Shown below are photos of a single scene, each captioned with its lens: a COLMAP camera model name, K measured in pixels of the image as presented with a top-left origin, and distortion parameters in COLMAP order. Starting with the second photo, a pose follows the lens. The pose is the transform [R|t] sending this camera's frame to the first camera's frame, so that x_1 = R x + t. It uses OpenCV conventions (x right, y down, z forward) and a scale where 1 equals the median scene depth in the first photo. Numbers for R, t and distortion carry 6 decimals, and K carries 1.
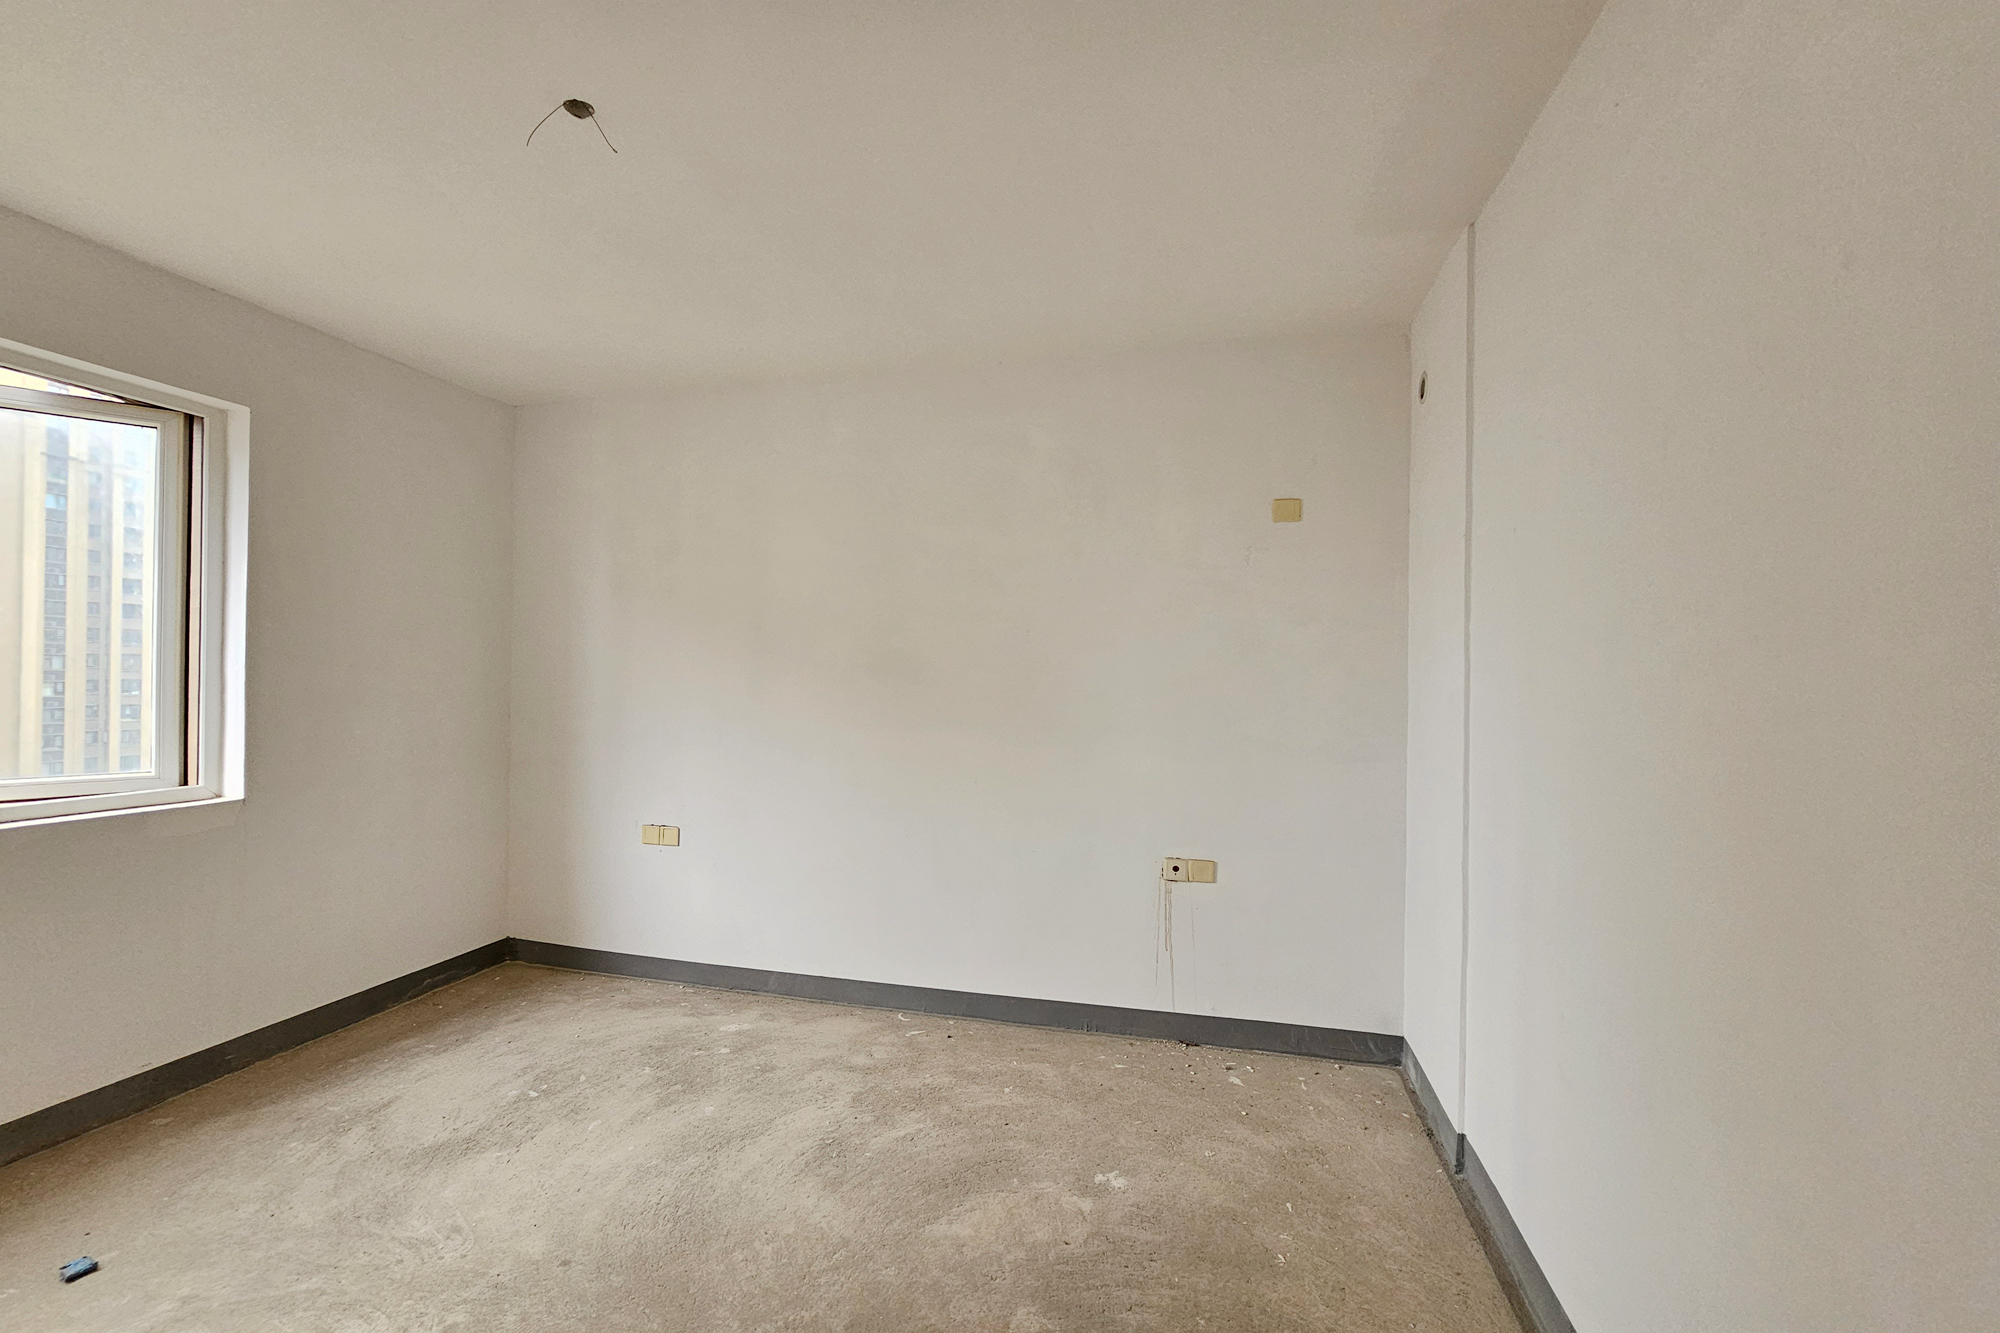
lens RADIAL K [[819.1, 0, 998.9], [0, 819.1, 675.0], [0, 0, 1]] dist [-0.004254, 0.001812]
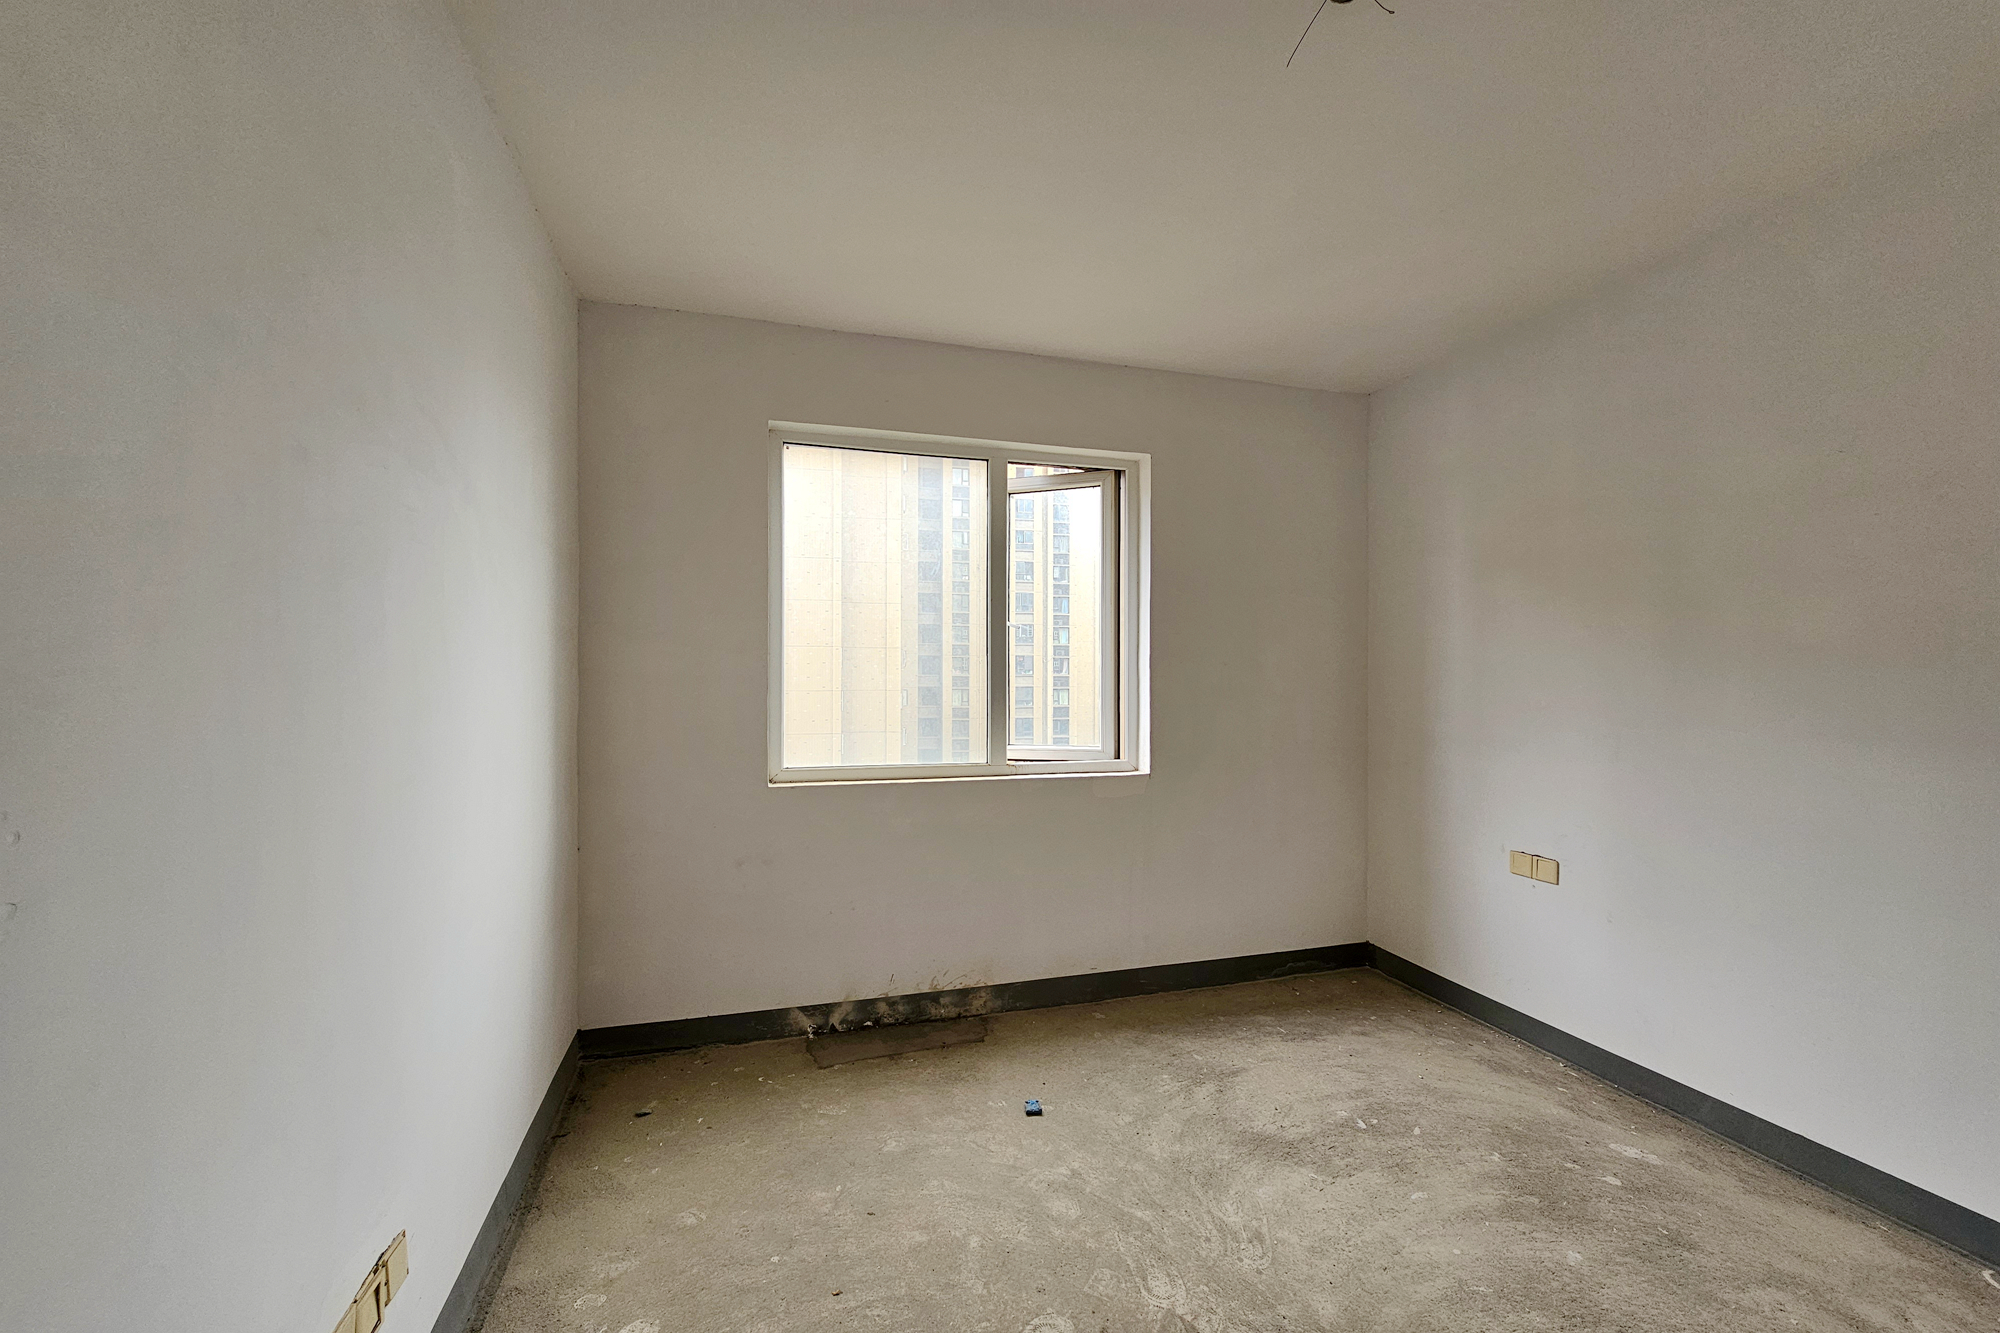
lens RADIAL K [[819.1, 0, 1005.2], [0, 819.1, 672.3], [0, 0, 1]] dist [-0.004254, 0.001812]
pose [[0.521859, -0.010724, -0.852965, 0.010931], [0.003910, 0.999941, -0.010180, 0.011162], [0.853023, 0.001977, 0.521869, 0.170102]]
